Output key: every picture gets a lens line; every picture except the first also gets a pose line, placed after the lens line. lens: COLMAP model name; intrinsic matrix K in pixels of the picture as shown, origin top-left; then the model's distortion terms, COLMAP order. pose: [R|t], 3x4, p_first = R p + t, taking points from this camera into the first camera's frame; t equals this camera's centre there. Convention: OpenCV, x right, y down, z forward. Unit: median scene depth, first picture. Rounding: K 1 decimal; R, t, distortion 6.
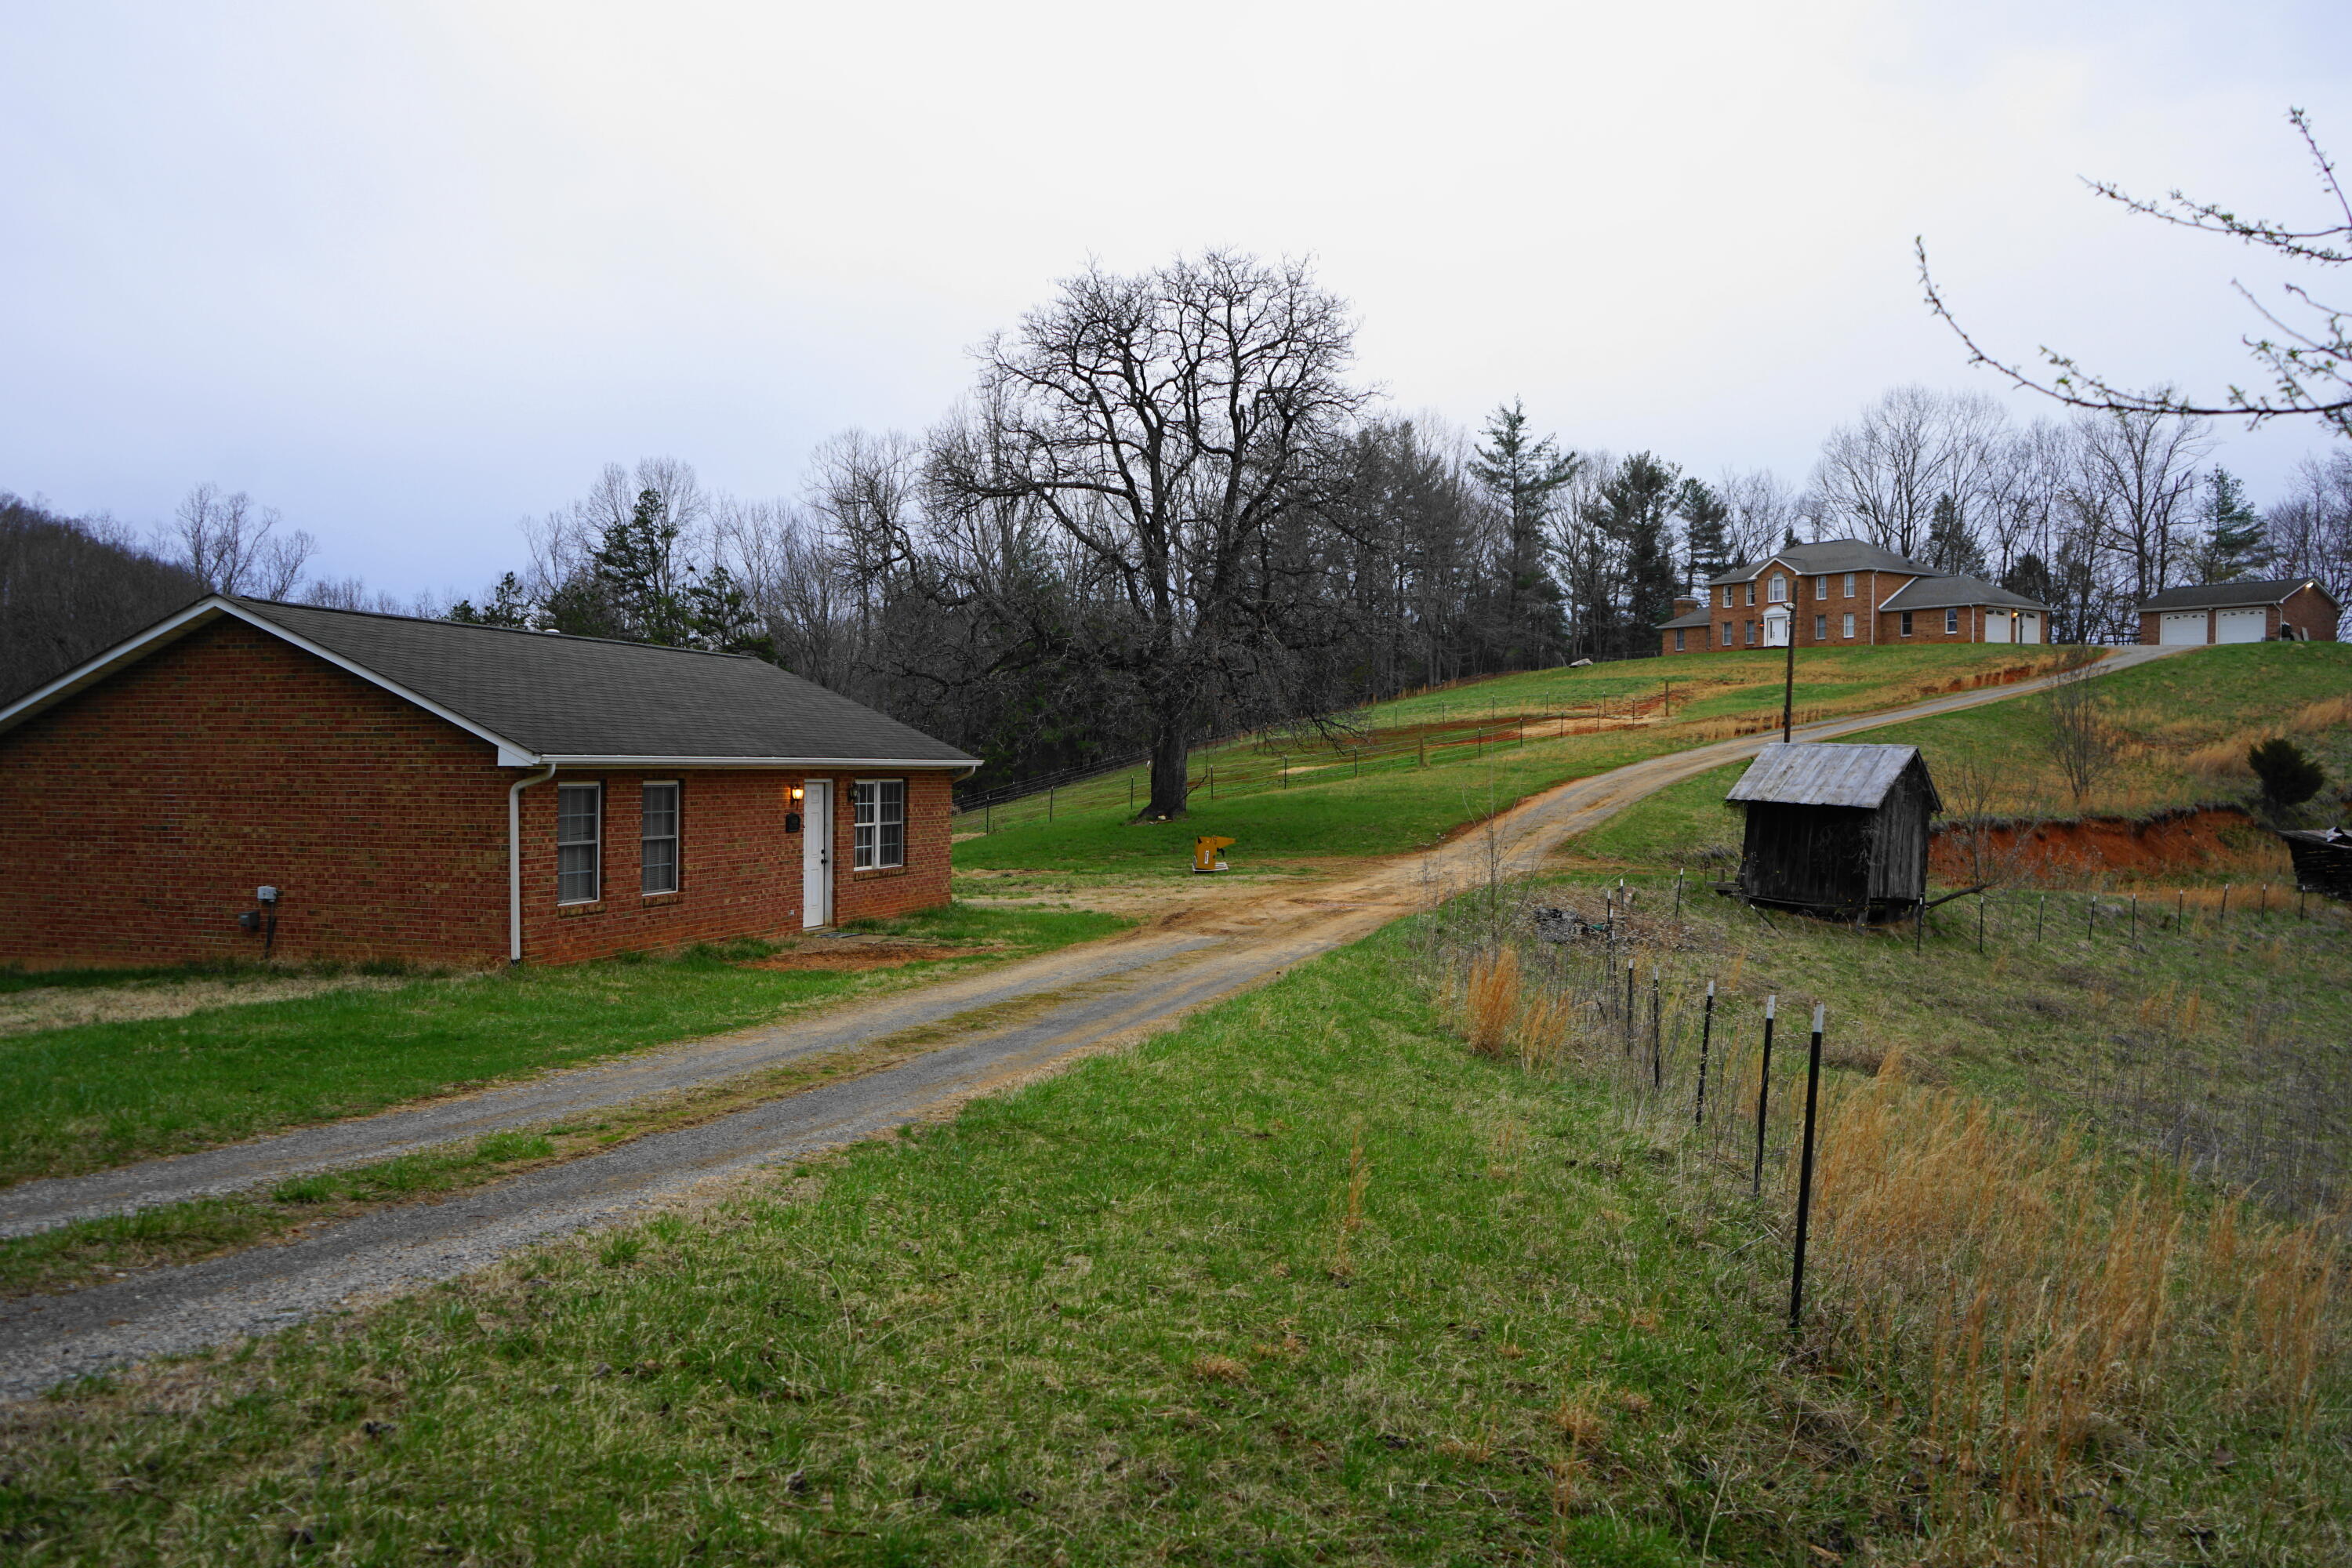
lens RADIAL K [[1924.7, 0, 1173.6], [0, 1924.7, 789.9], [0, 0, 1]] dist [-0.002602, -0.001128]
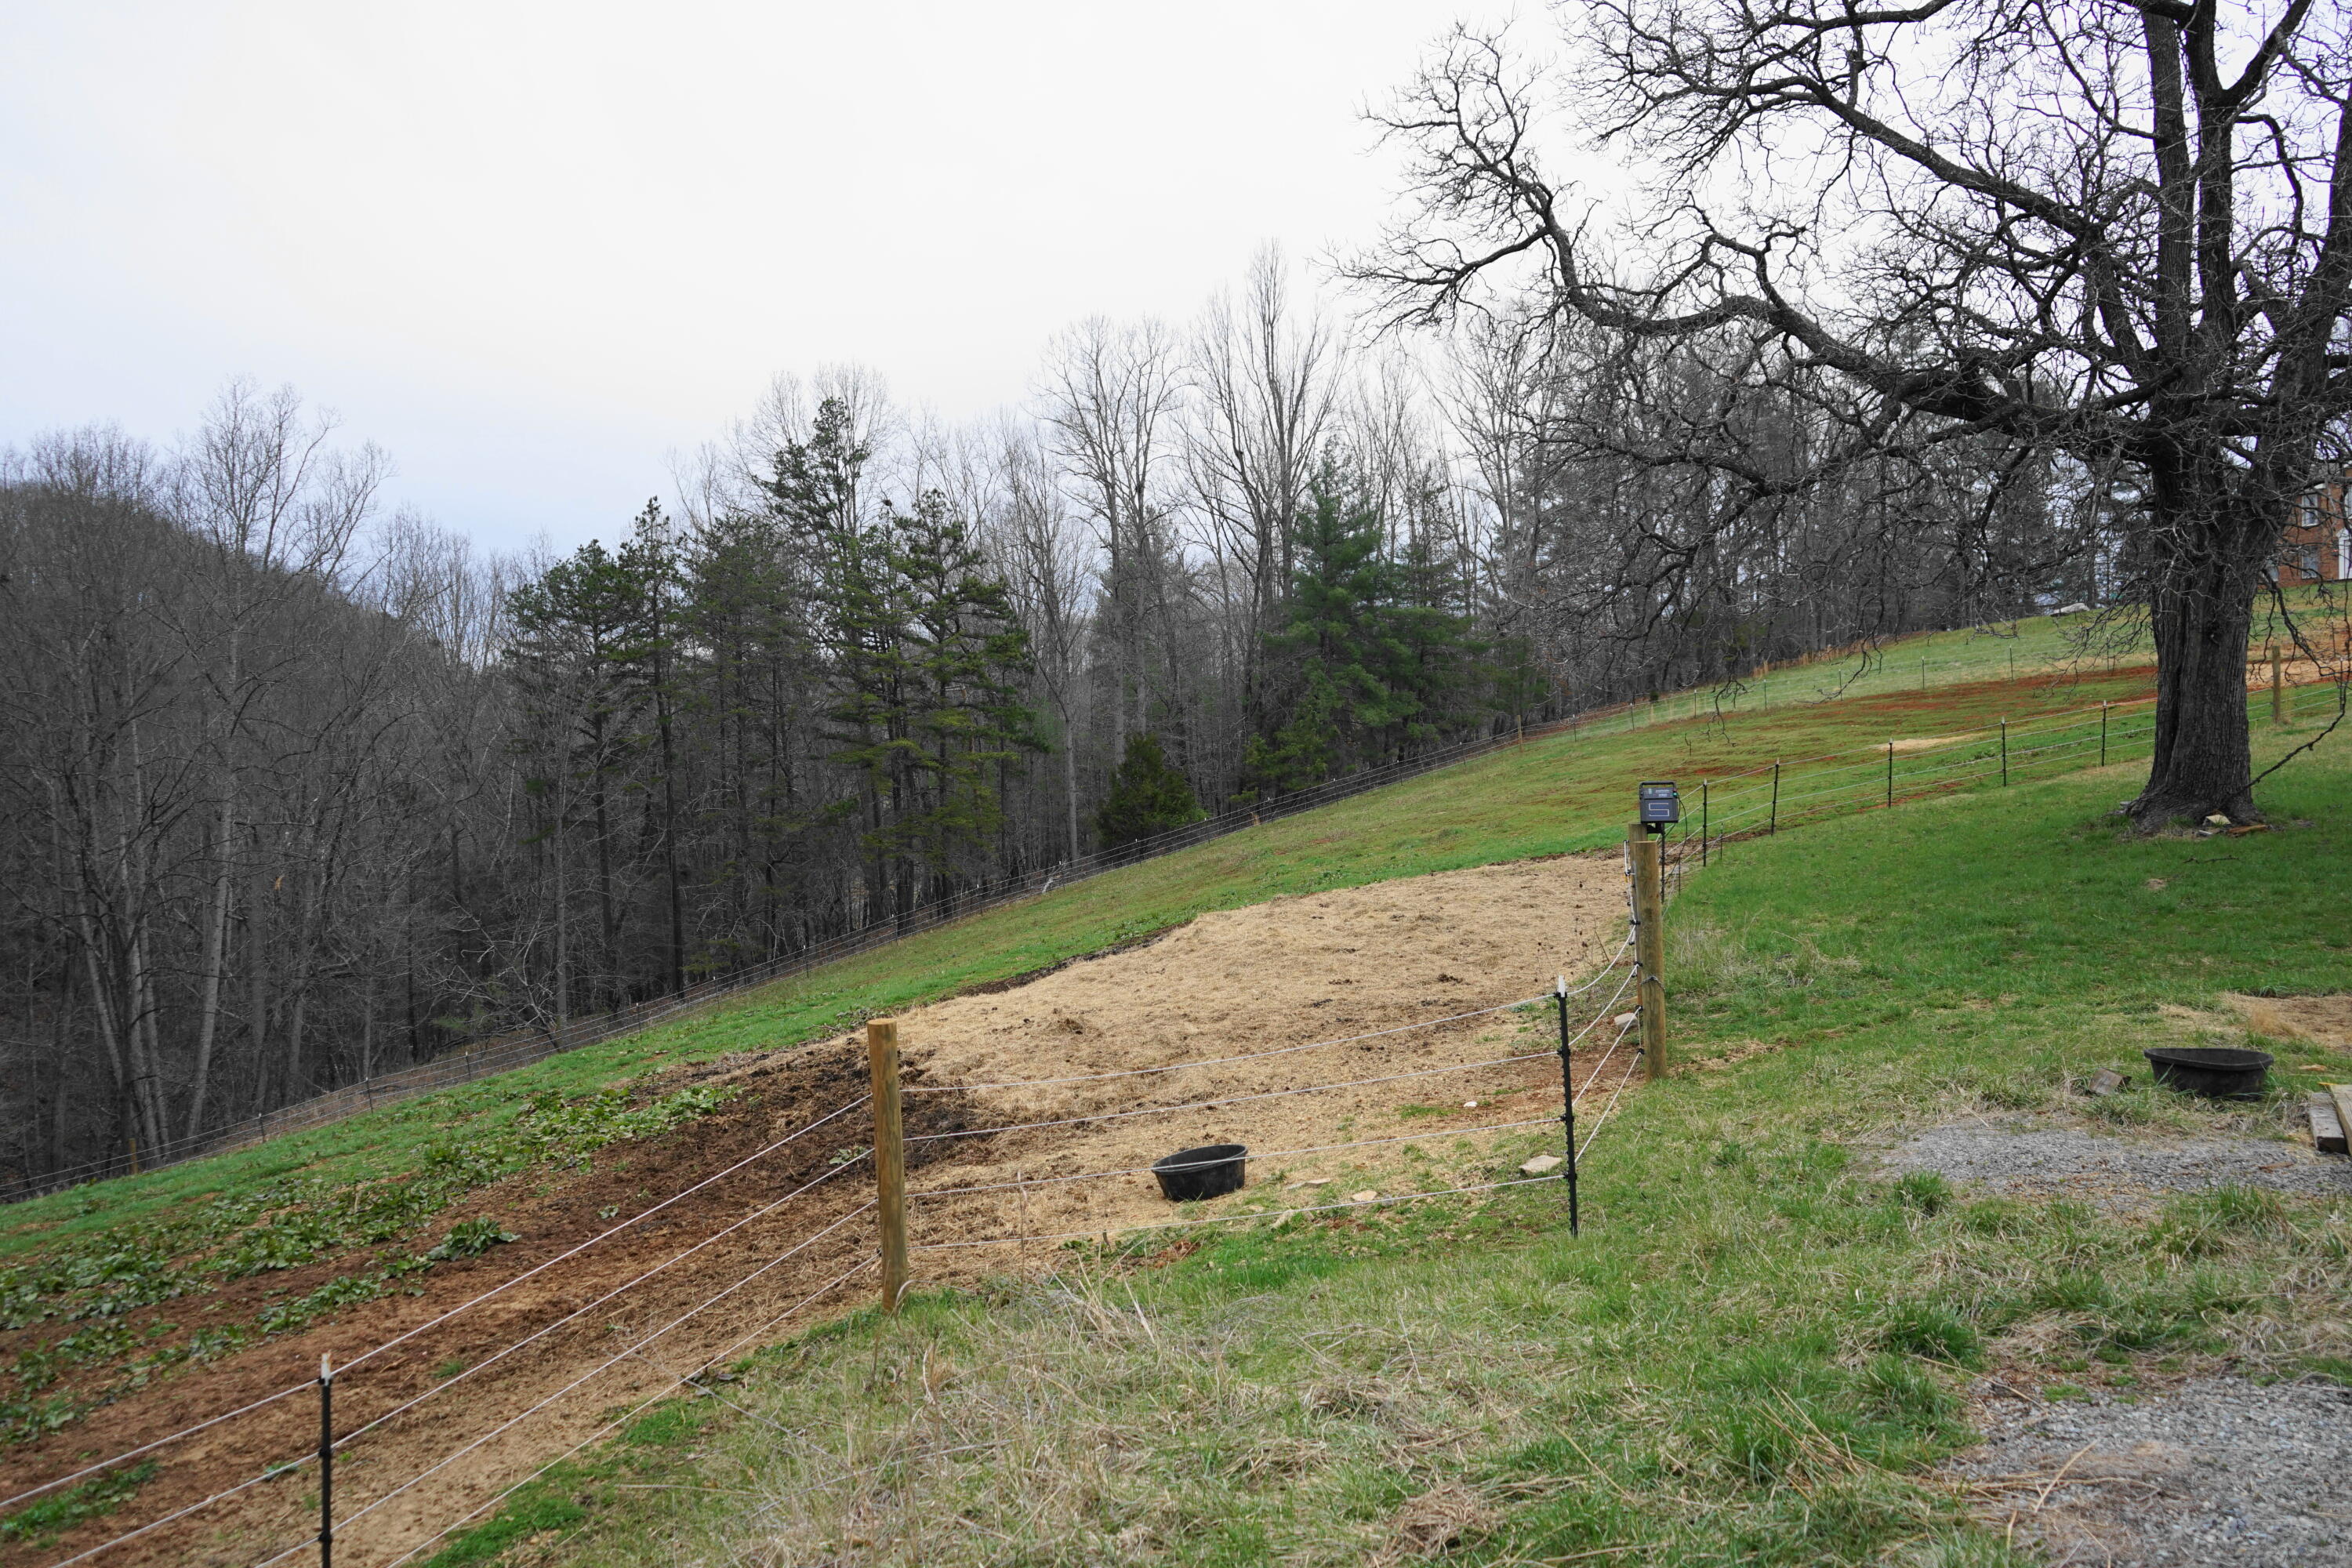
lens RADIAL K [[1873.5, 0, 1179.4], [0, 1873.5, 782.3], [0, 0, 1]] dist [-0.006365, -0.001377]
pose [[0.998509, -0.013055, -0.053005, -0.099575], [0.012557, 0.999874, -0.009720, 0.003733], [0.053125, 0.009040, 0.998547, 0.274765]]
